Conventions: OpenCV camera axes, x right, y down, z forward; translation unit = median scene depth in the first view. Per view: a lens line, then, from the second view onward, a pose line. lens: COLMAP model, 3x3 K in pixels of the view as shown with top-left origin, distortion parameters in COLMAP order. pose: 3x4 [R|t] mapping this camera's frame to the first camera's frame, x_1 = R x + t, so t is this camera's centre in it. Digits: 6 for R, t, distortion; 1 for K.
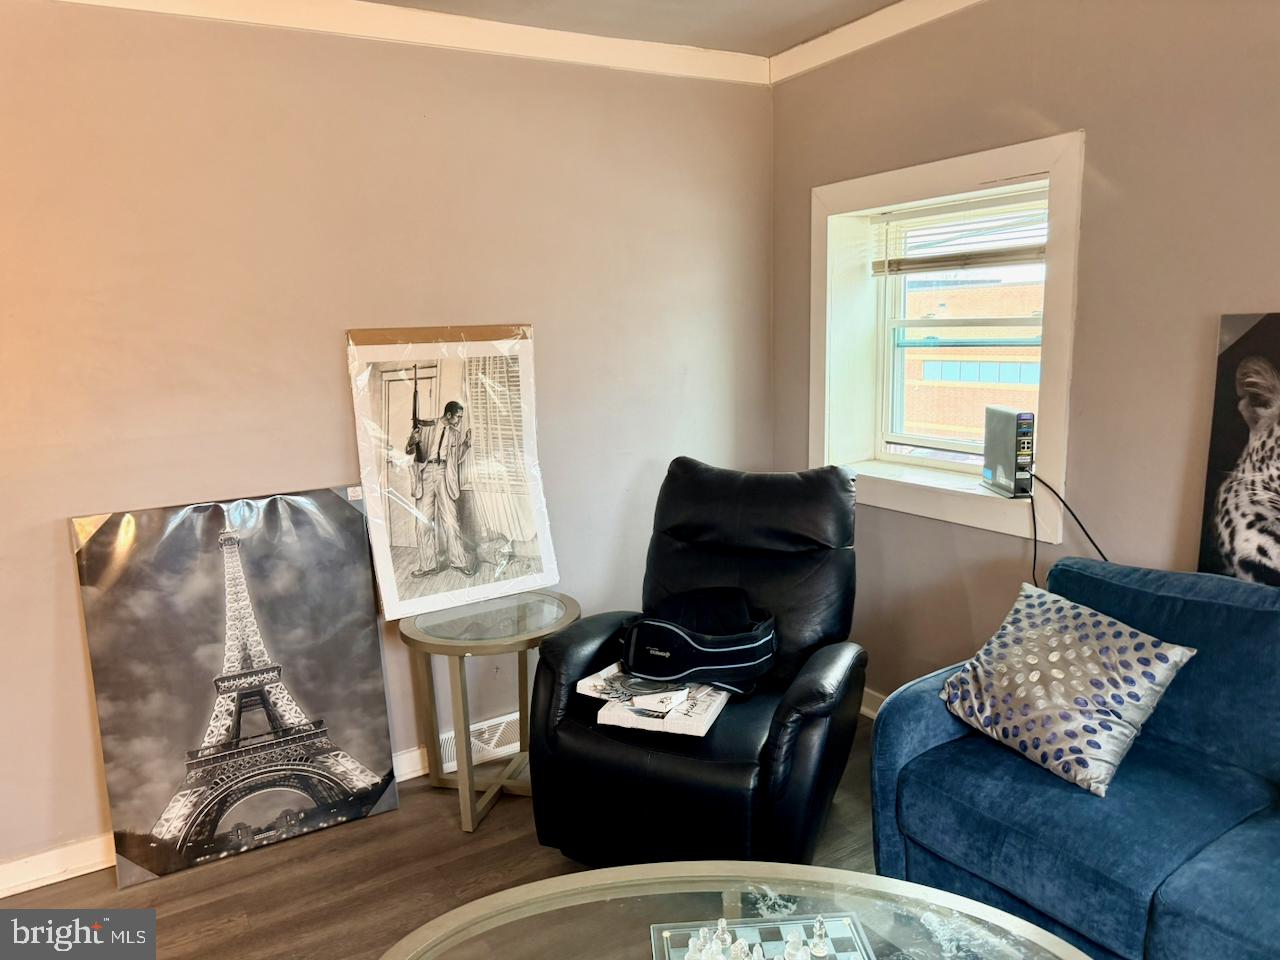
lens RADIAL K [[908.5, 0, 642.4], [0, 908.5, 472.1], [0, 0, 1]] dist [0.051833, -0.053422]
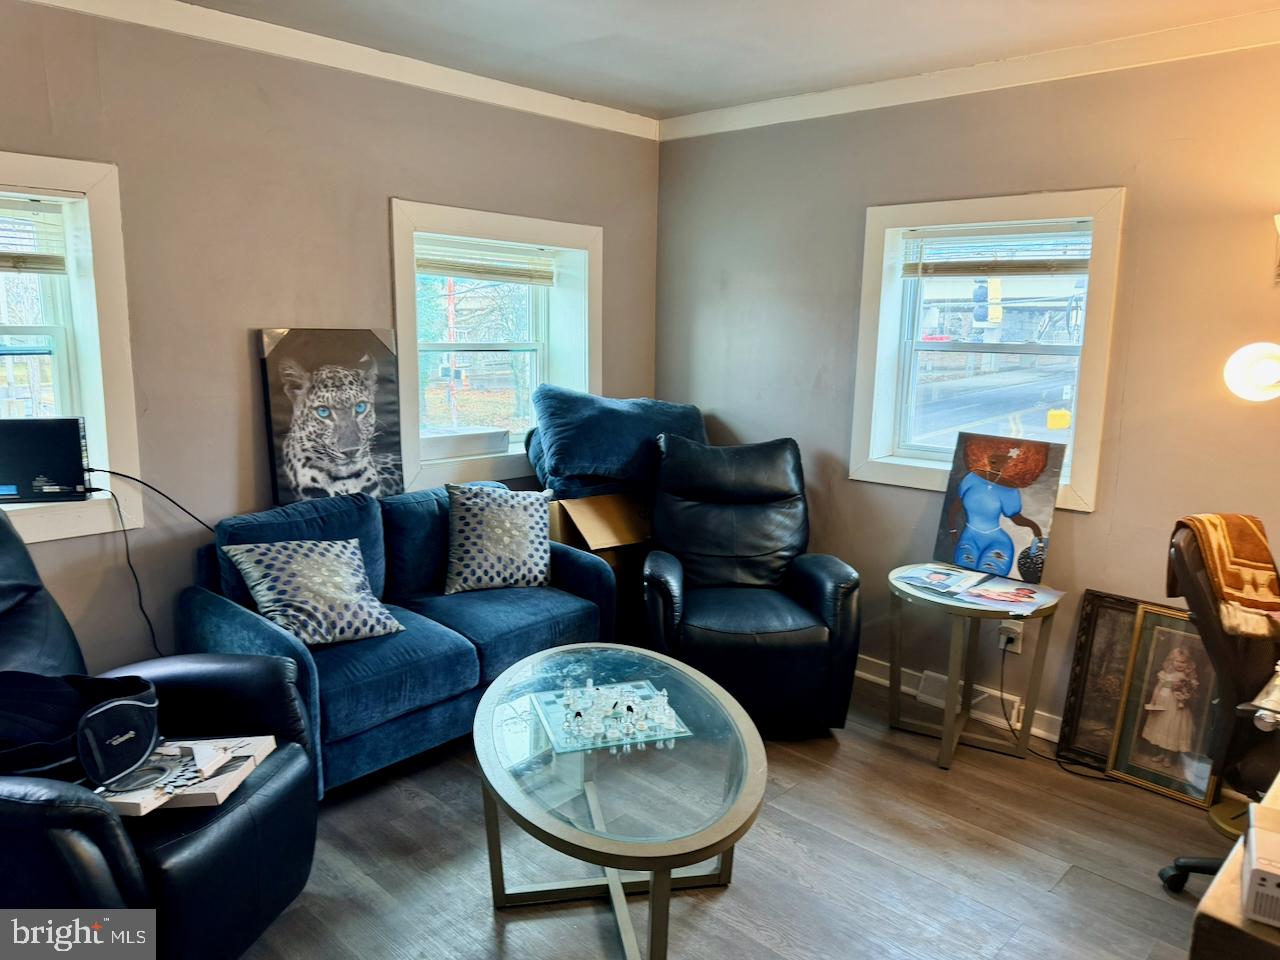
lens RADIAL K [[908.5, 0, 635.7], [0, 908.5, 472.9], [0, 0, 1]] dist [0.051833, -0.053422]
pose [[-0.262335, -0.130737, 0.956079, -0.773323], [0.148206, 0.973566, 0.173794, -0.092318], [-0.953528, 0.187289, -0.236025, 0.664868]]
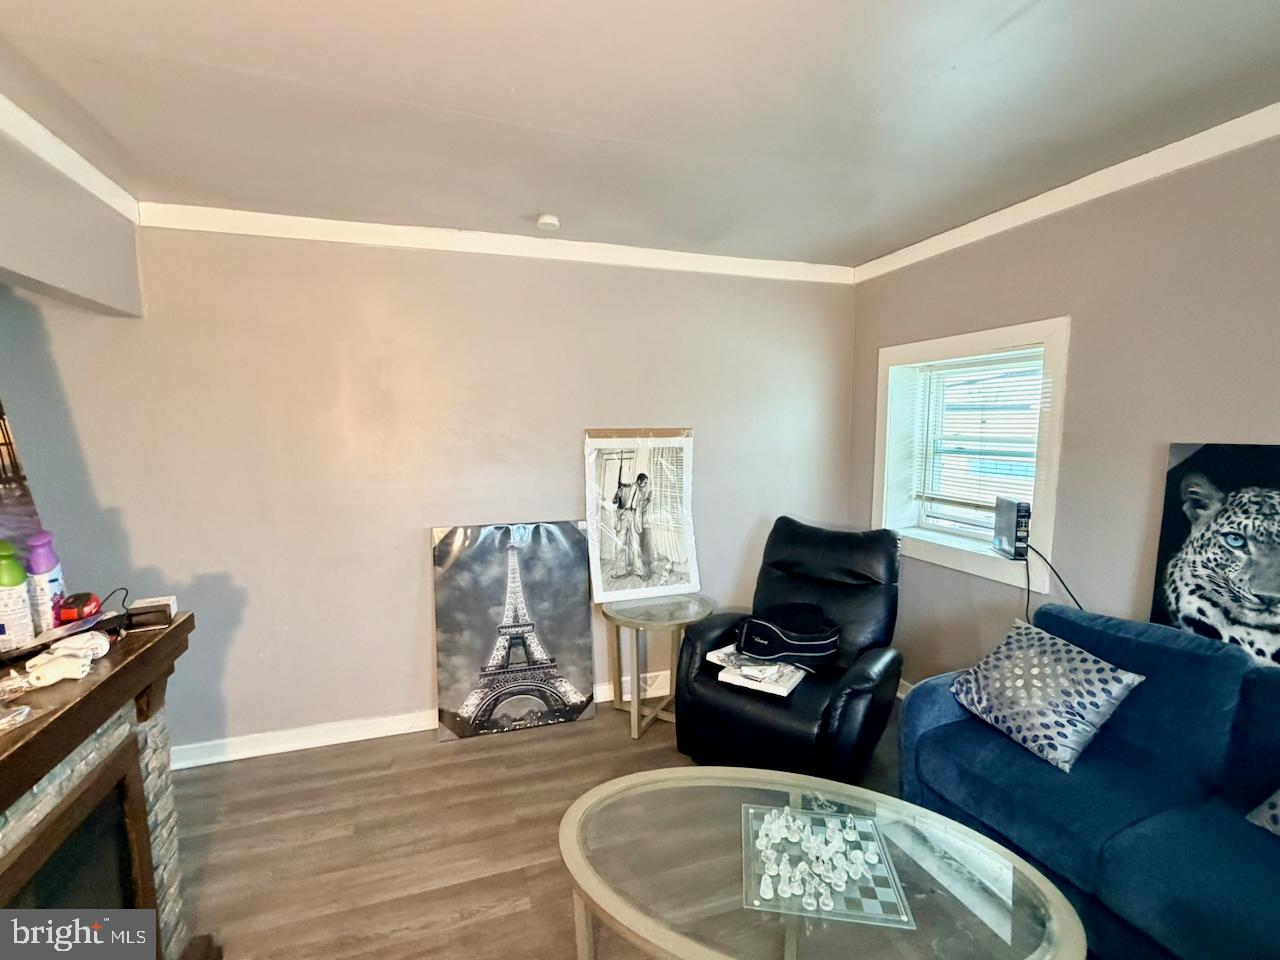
lens RADIAL K [[584.5, 0, 631.9], [0, 584.5, 476.0], [0, 0, 1]] dist [-0.010822, -0.000274]
pose [[0.974394, 0.051952, -0.218765, 0.007224], [-0.068077, 0.995440, -0.066824, -0.001685], [0.214296, 0.080006, 0.973487, -0.048774]]
